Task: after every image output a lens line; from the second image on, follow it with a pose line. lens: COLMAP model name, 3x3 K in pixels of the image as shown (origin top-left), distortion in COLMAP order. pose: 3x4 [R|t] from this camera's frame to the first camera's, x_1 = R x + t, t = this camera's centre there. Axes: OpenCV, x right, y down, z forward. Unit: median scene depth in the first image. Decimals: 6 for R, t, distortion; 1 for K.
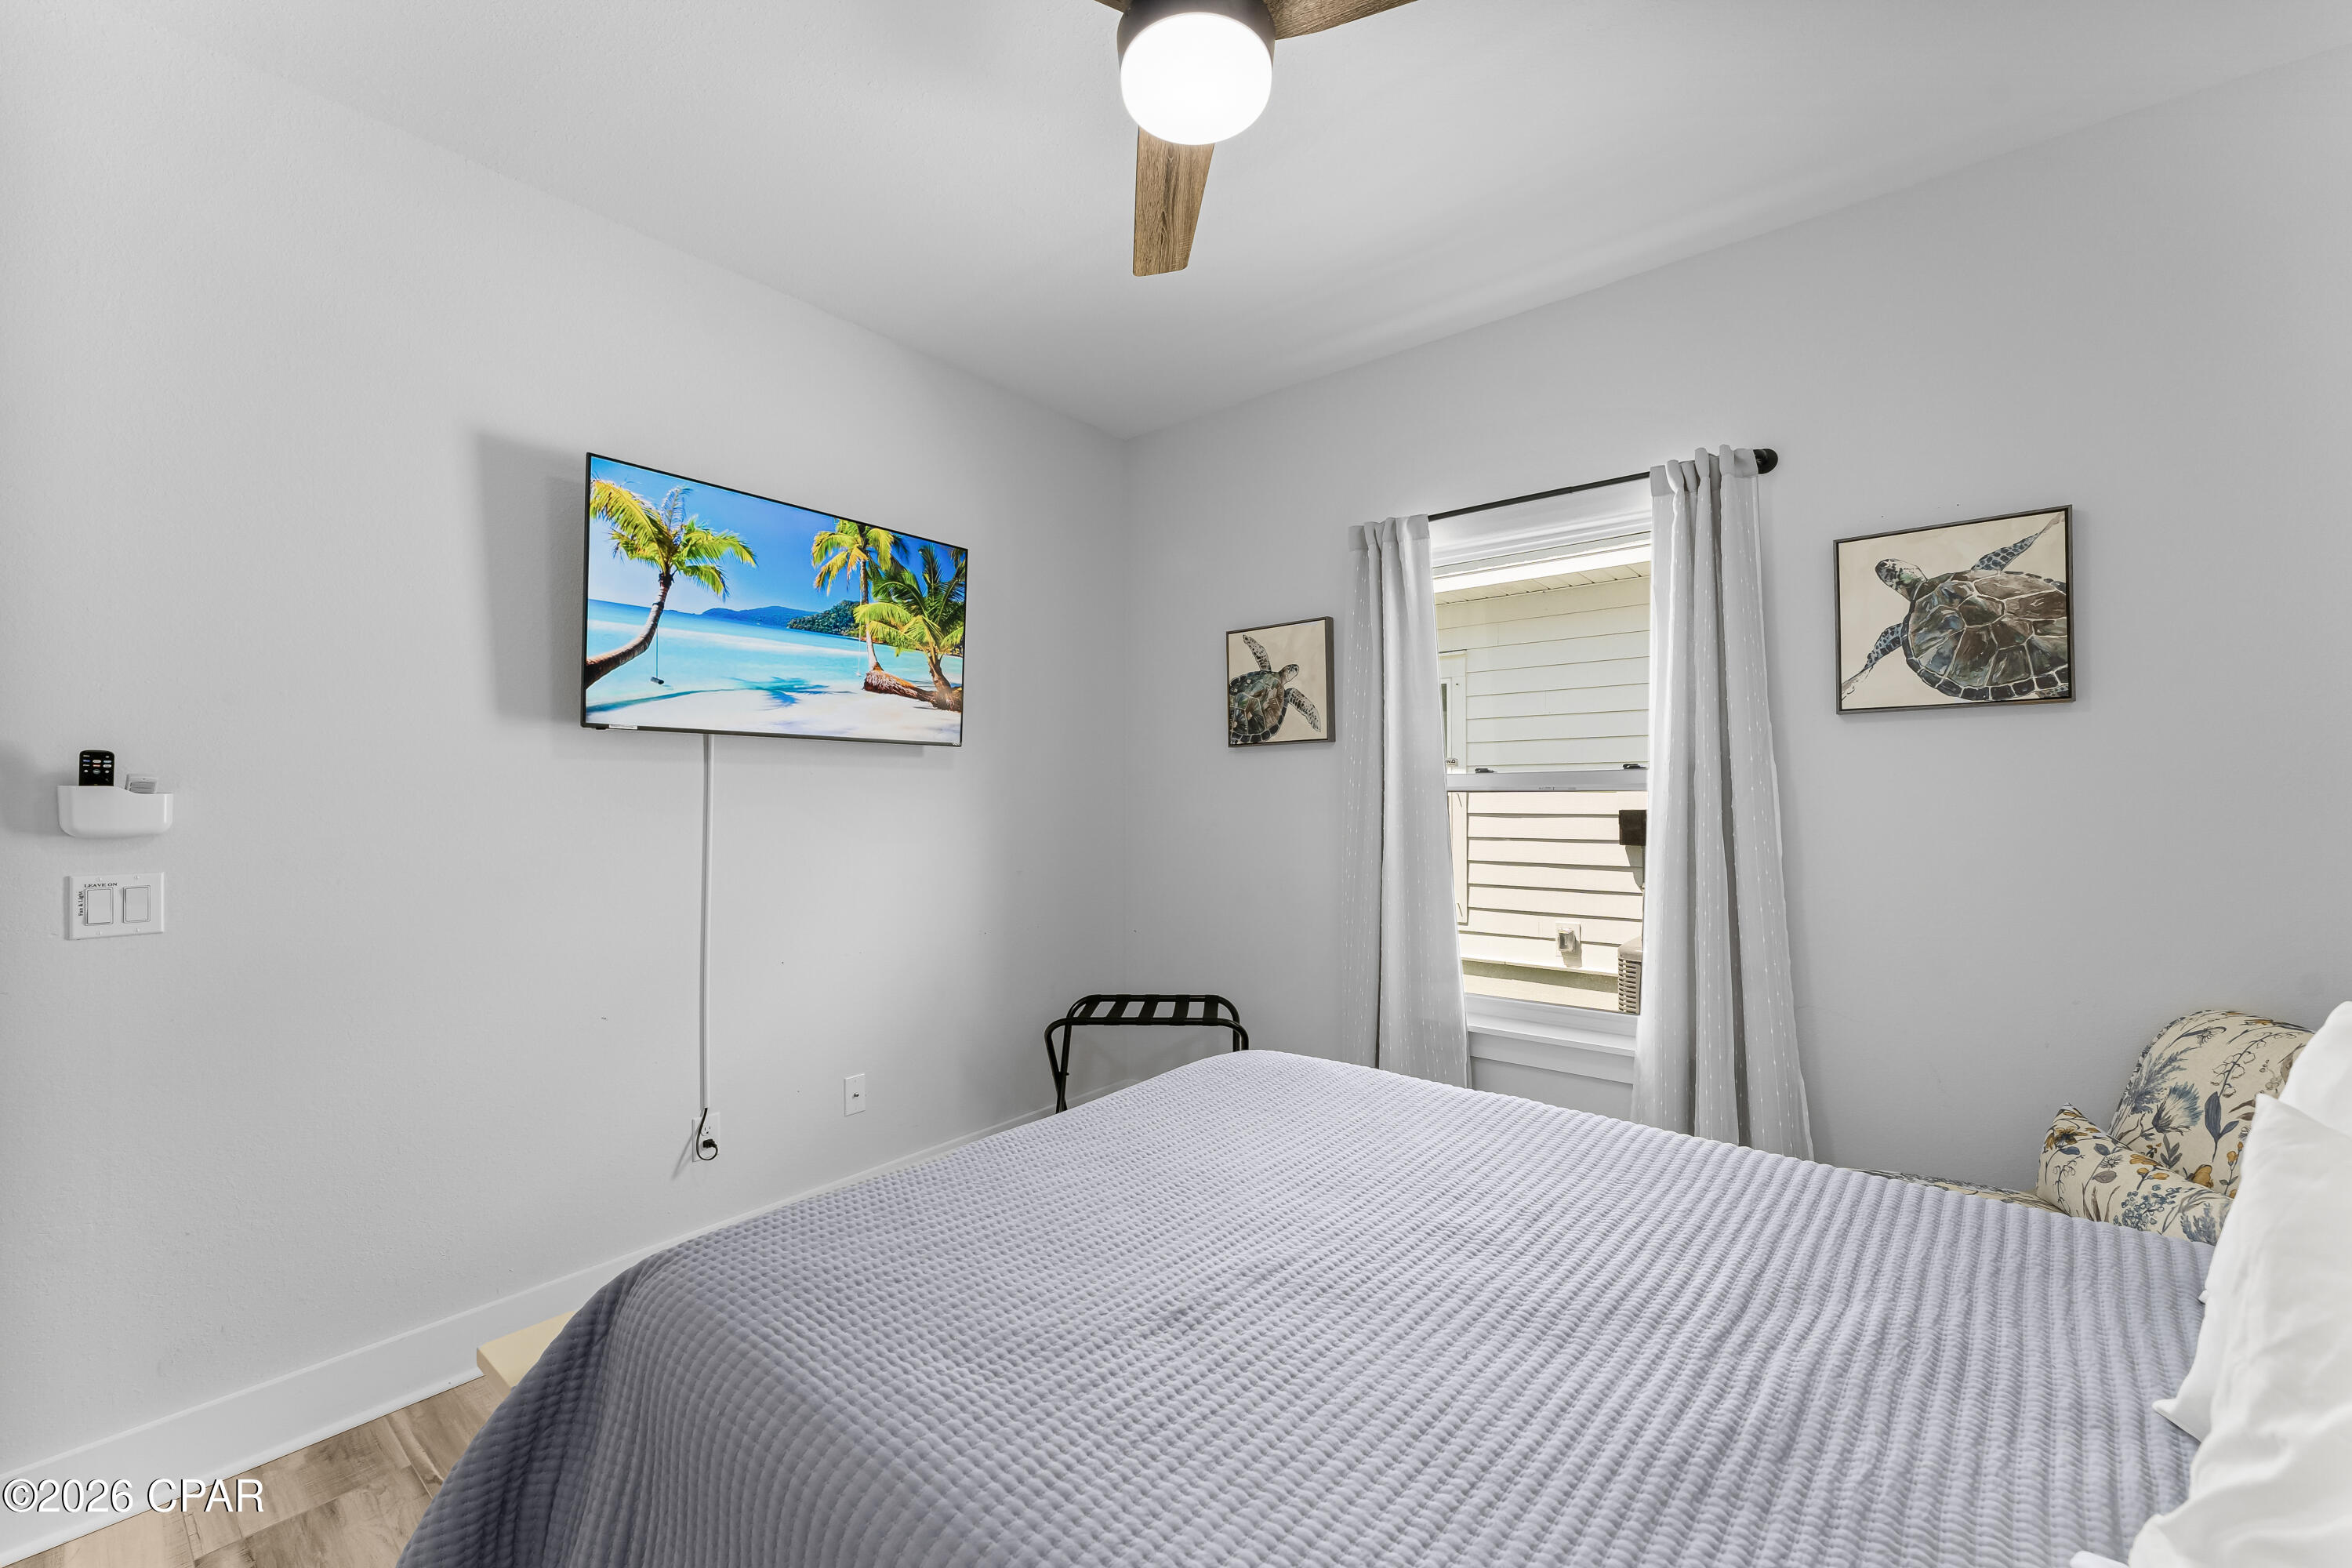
lens RADIAL K [[945.4, 0, 1163.4], [0, 945.4, 794.6], [0, 0, 1]] dist [-0.007173, 0.002869]
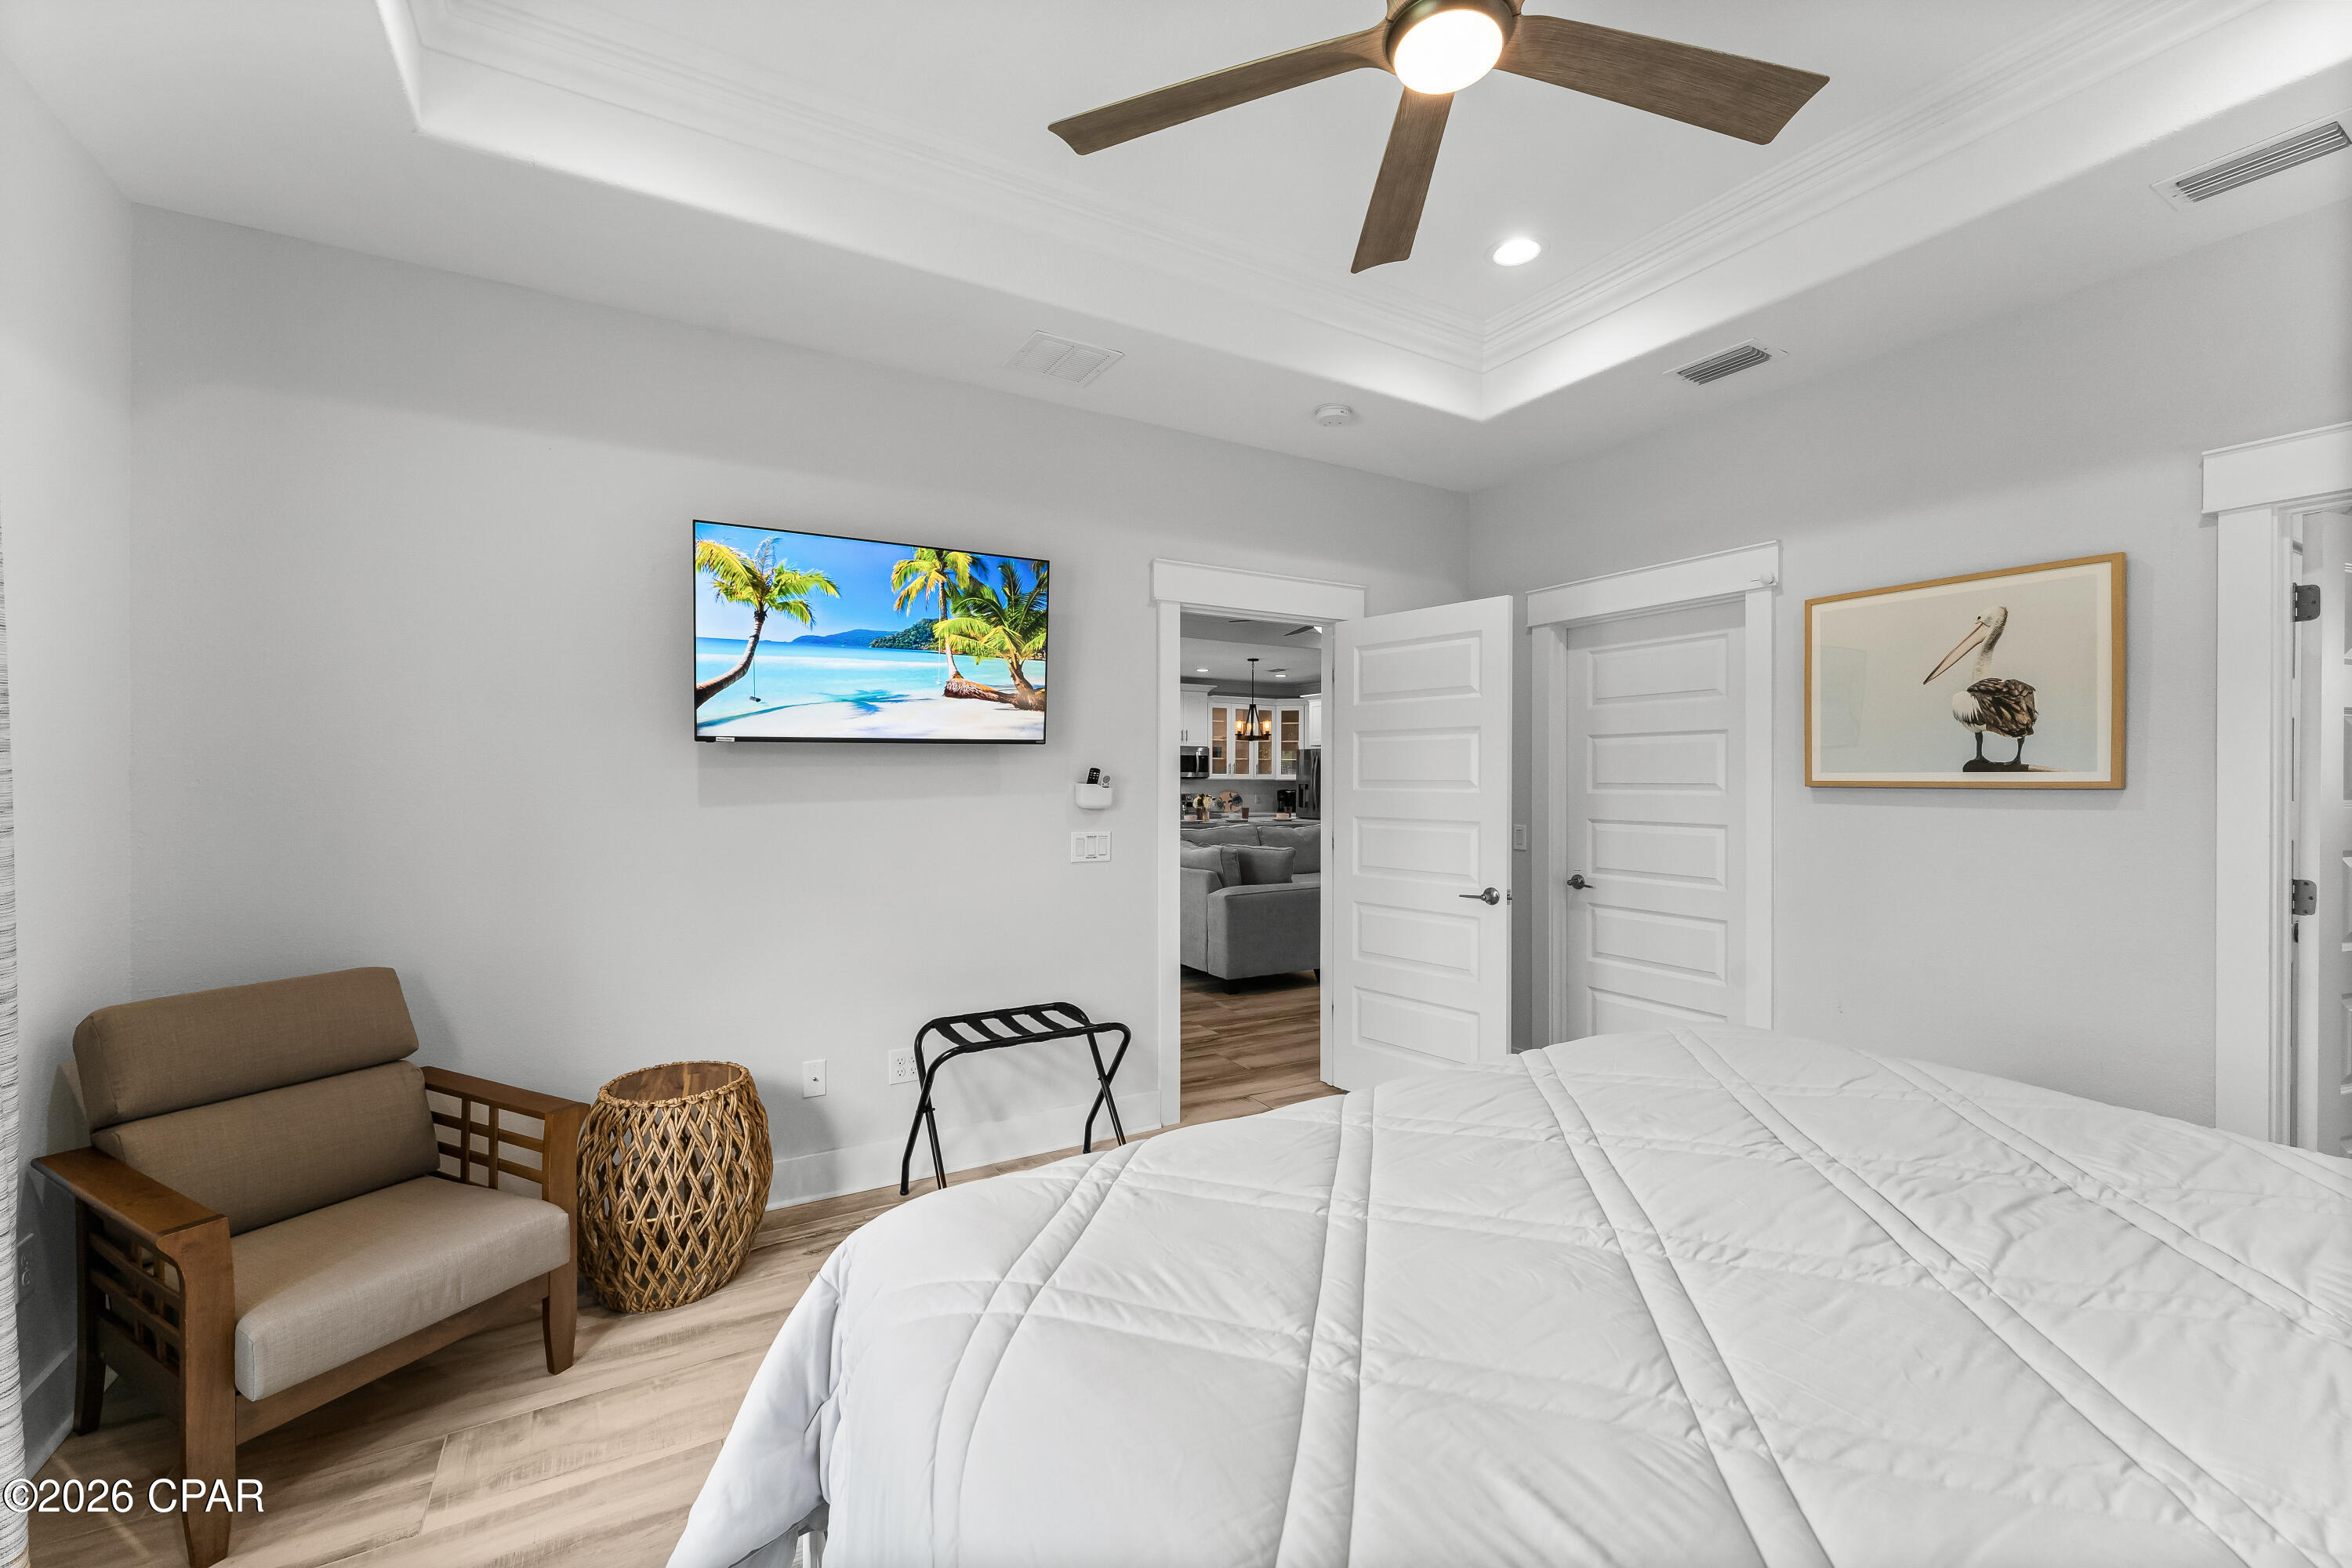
lens RADIAL K [[945.4, 0, 1190.2], [0, 945.4, 784.1], [0, 0, 1]] dist [-0.007173, 0.002869]
pose [[0.938642, 0.023314, -0.344104, 0.355459], [-0.008203, 0.998940, 0.045304, -0.059649], [0.344796, -0.039702, 0.937838, 0.032721]]
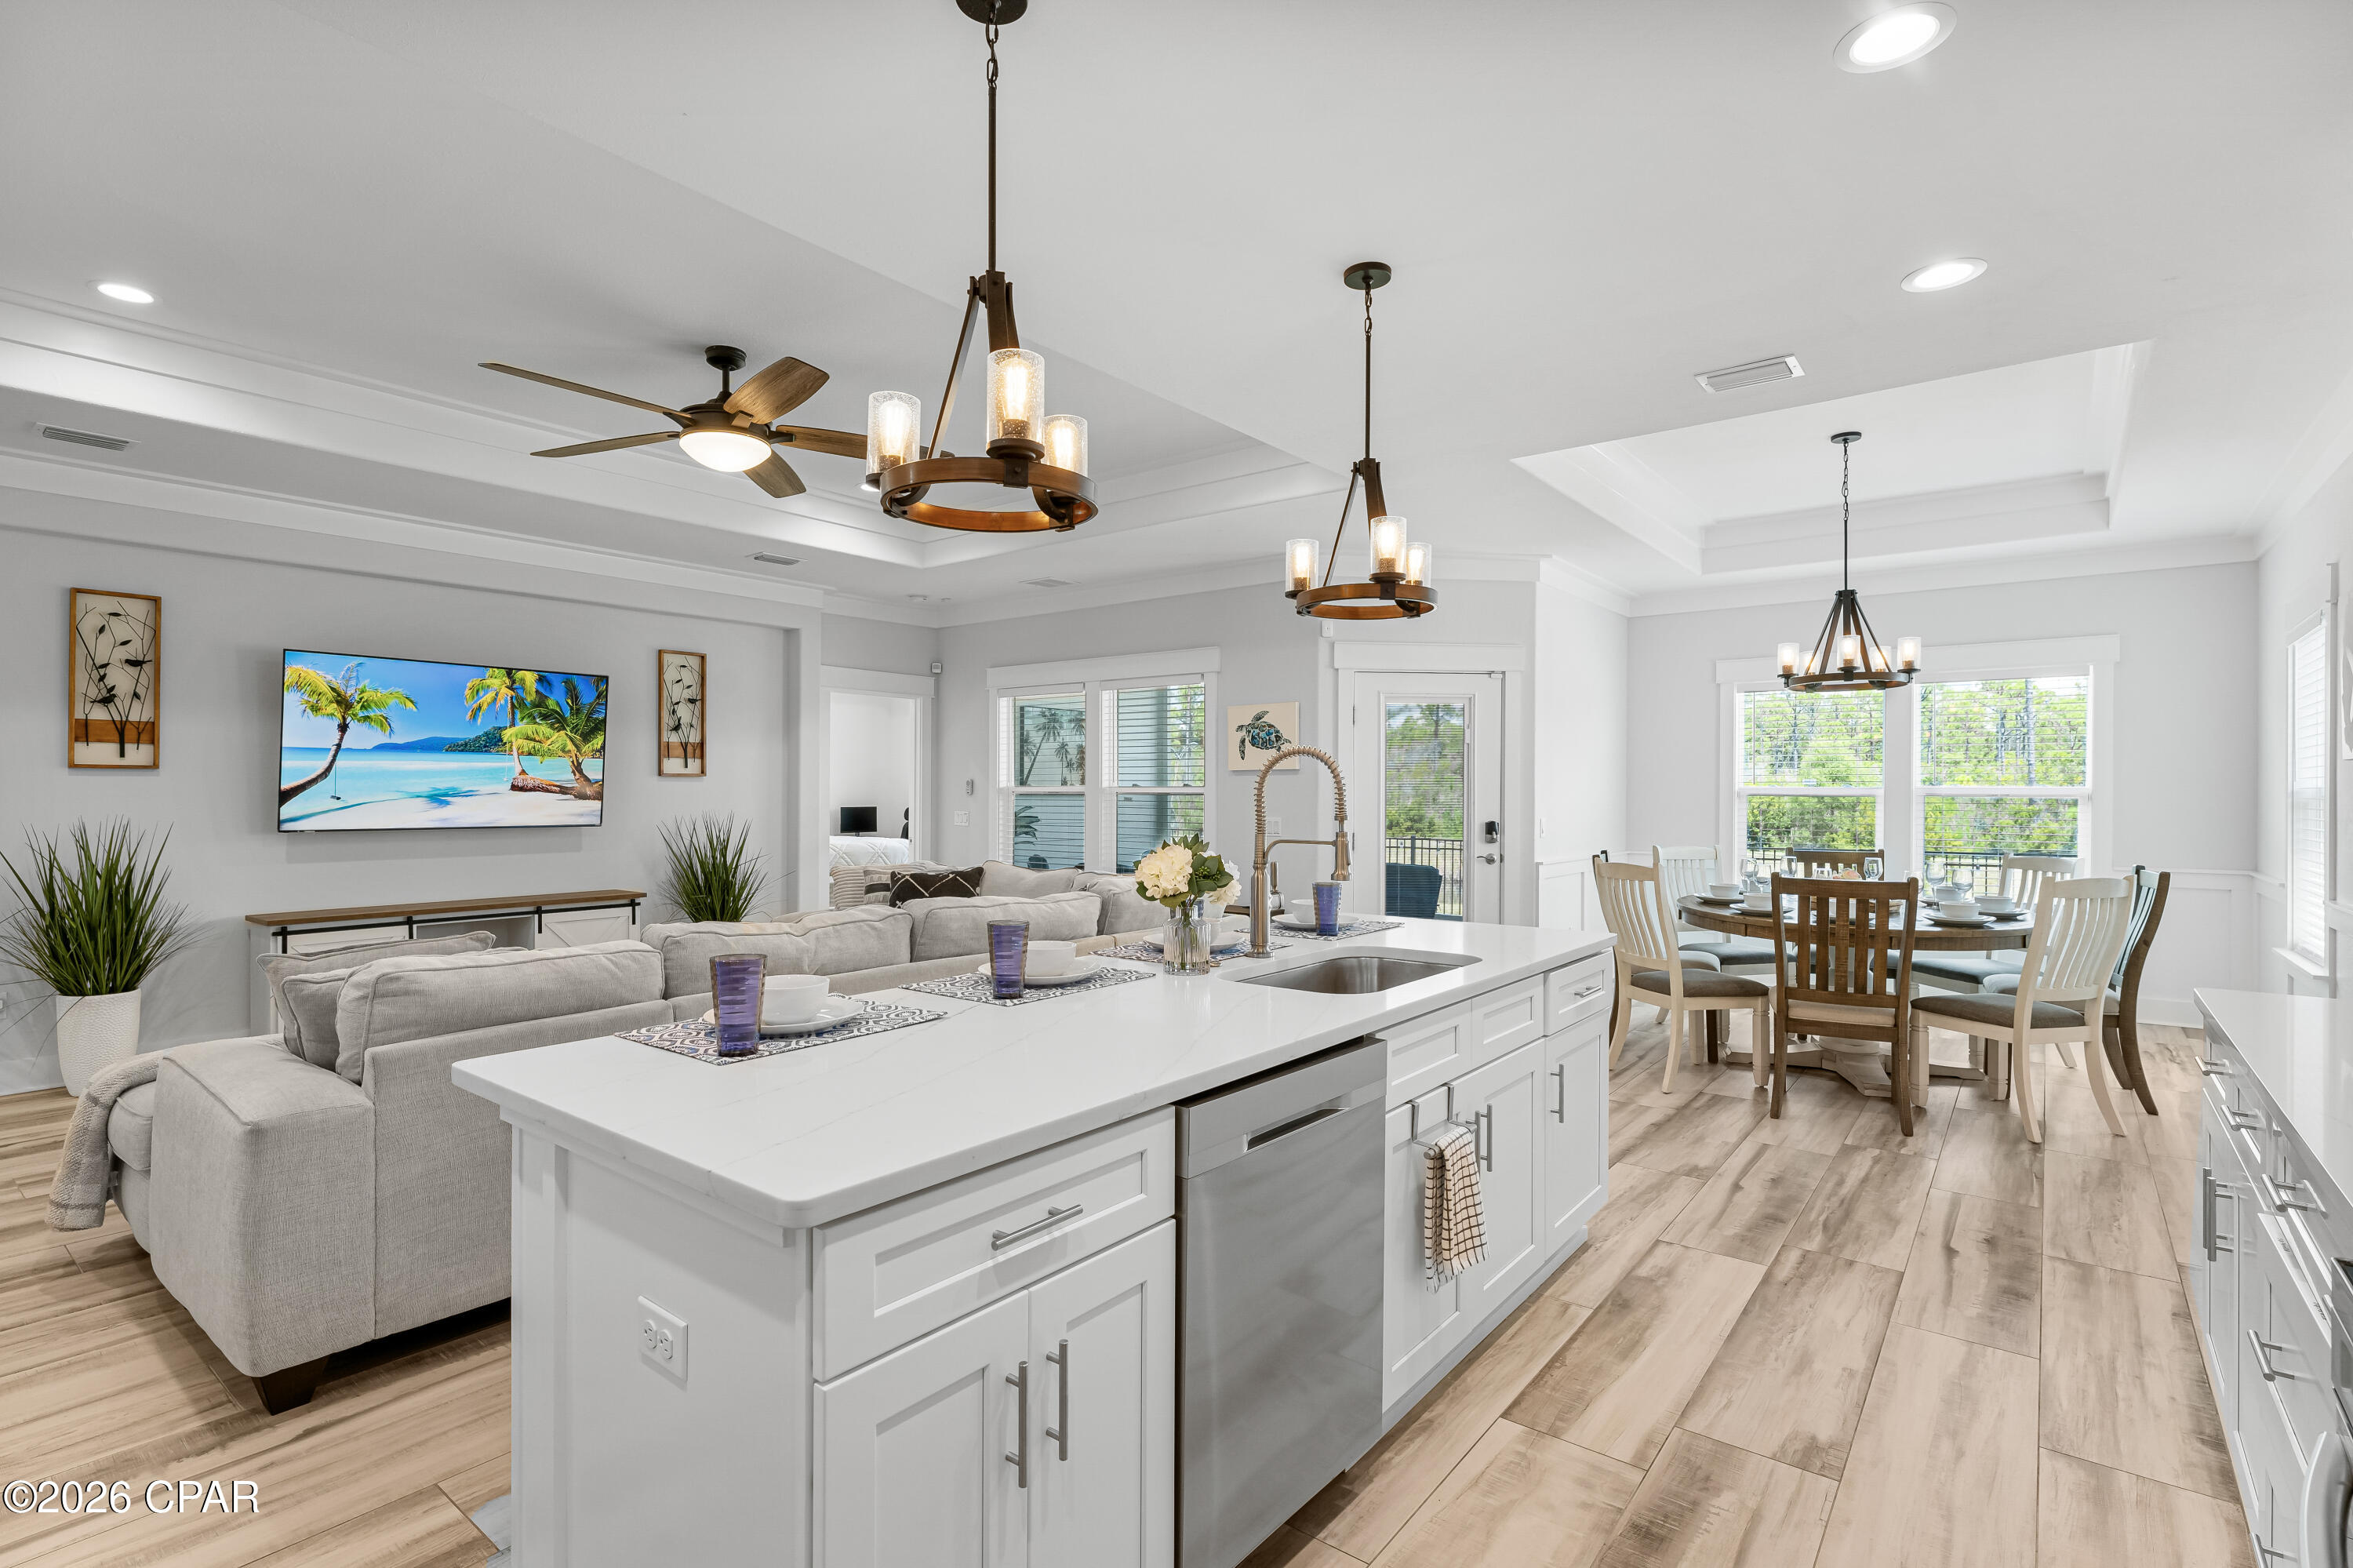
lens RADIAL K [[1091.5, 0, 1173.2], [0, 1091.5, 792.1], [0, 0, 1]] dist [-0.001809, -0.003157]
pose [[0.998164, 0.037382, 0.047659, 0.565130], [-0.038964, 0.998705, 0.032717, -0.197650], [-0.046374, -0.034514, 0.998328, -0.617820]]
